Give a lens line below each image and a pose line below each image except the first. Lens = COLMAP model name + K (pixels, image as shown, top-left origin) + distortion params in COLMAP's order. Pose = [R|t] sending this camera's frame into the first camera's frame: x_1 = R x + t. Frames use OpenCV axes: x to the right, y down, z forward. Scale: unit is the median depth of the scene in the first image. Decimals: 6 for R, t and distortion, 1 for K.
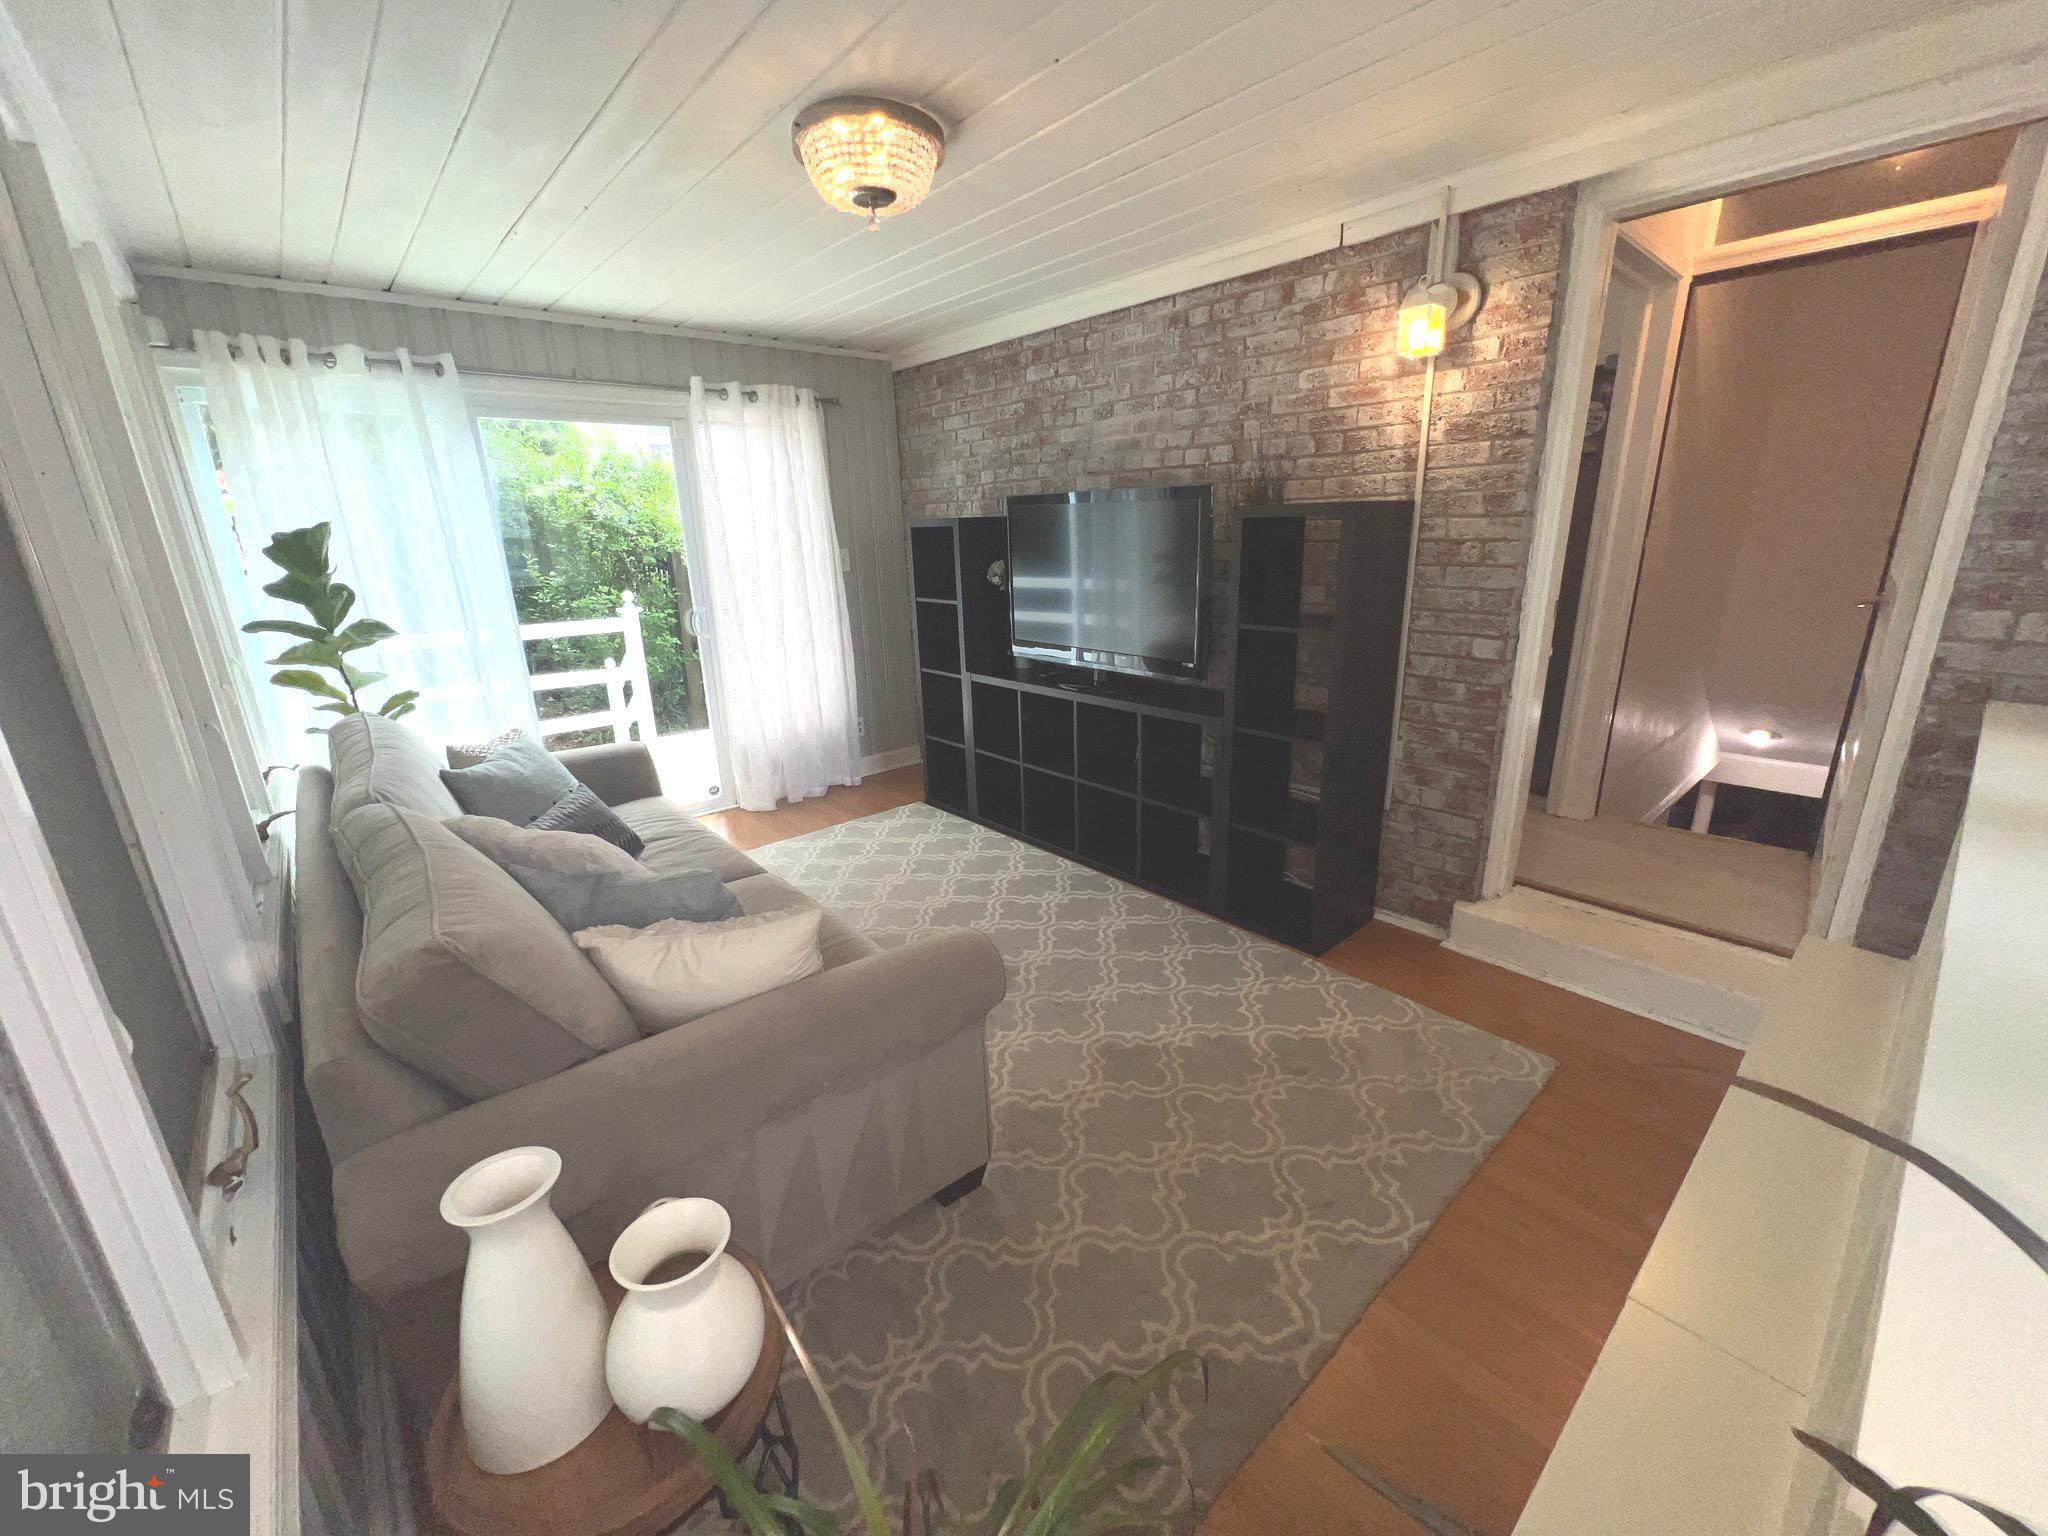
lens RADIAL K [[814.3, 0, 1020.9], [0, 814.3, 763.9], [0, 0, 1]] dist [-0.000359, -0.000753]
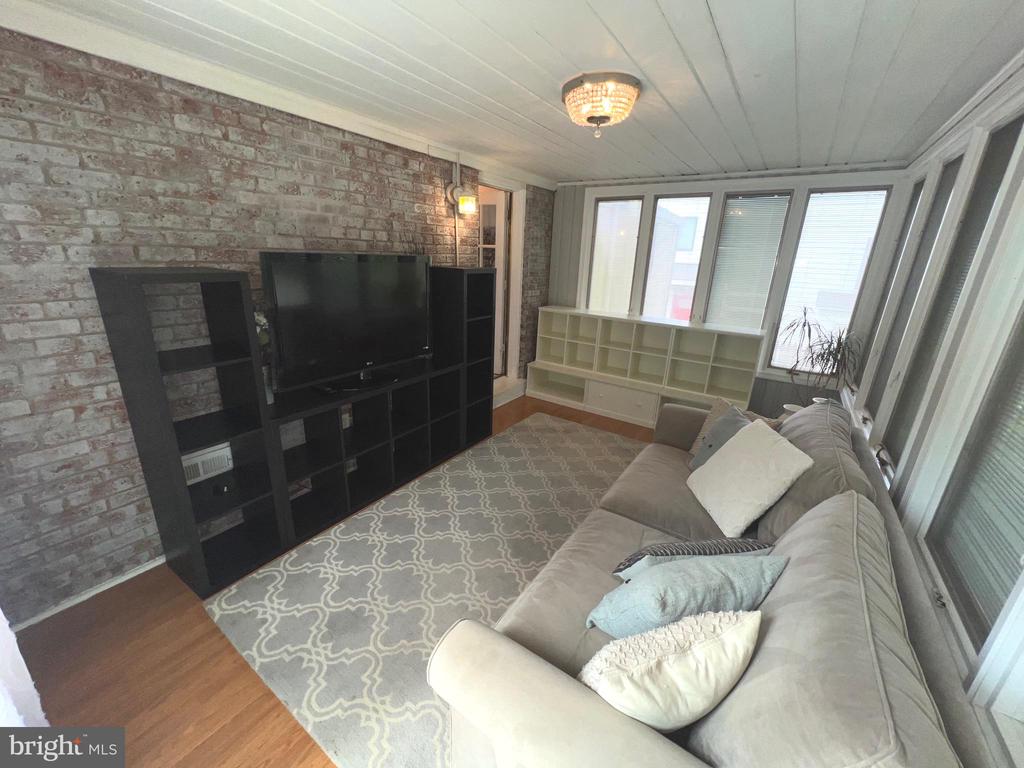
lens RADIAL K [[407.2, 0, 510.1], [0, 407.2, 382.0], [0, 0, 1]] dist [-0.000359, -0.000753]
pose [[-0.255445, -0.273292, 0.927394, -0.733301], [0.246325, 0.909166, 0.335770, -0.309183], [-0.934918, 0.314211, -0.164923, 0.953372]]
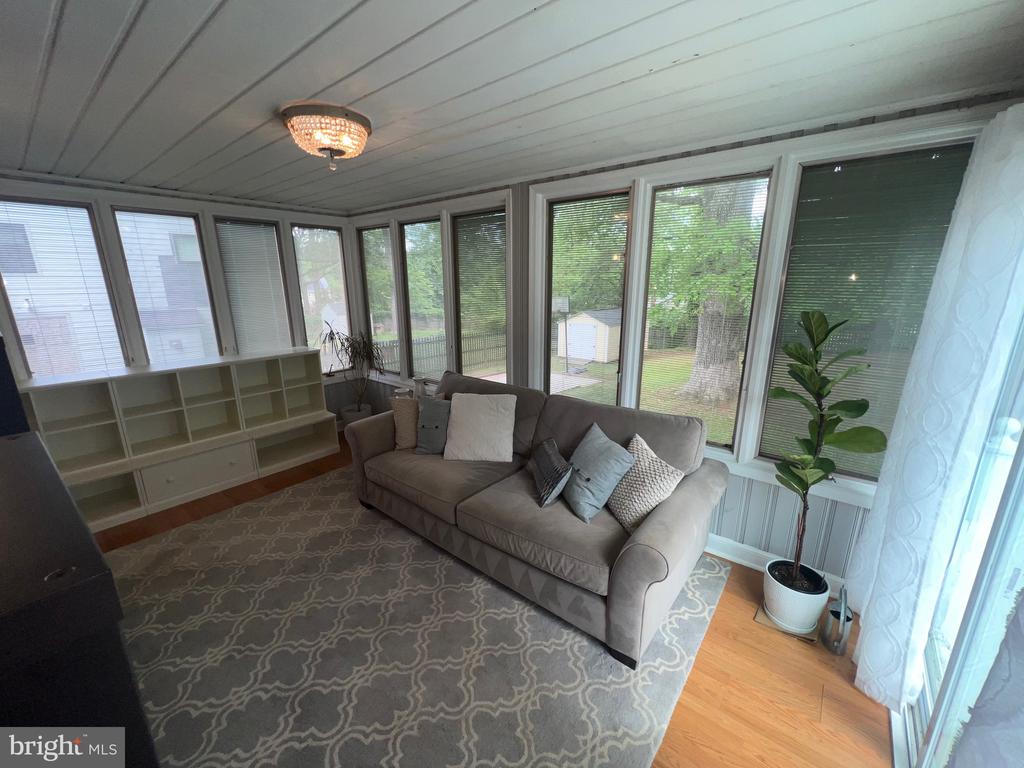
lens RADIAL K [[407.2, 0, 511.8], [0, 407.2, 383.7], [0, 0, 1]] dist [-0.000359, -0.000753]
pose [[-0.984856, 0.079695, -0.153970, -0.246178], [-0.010159, 0.860032, 0.510140, -0.434809], [0.173075, 0.503978, -0.846198, 1.296322]]
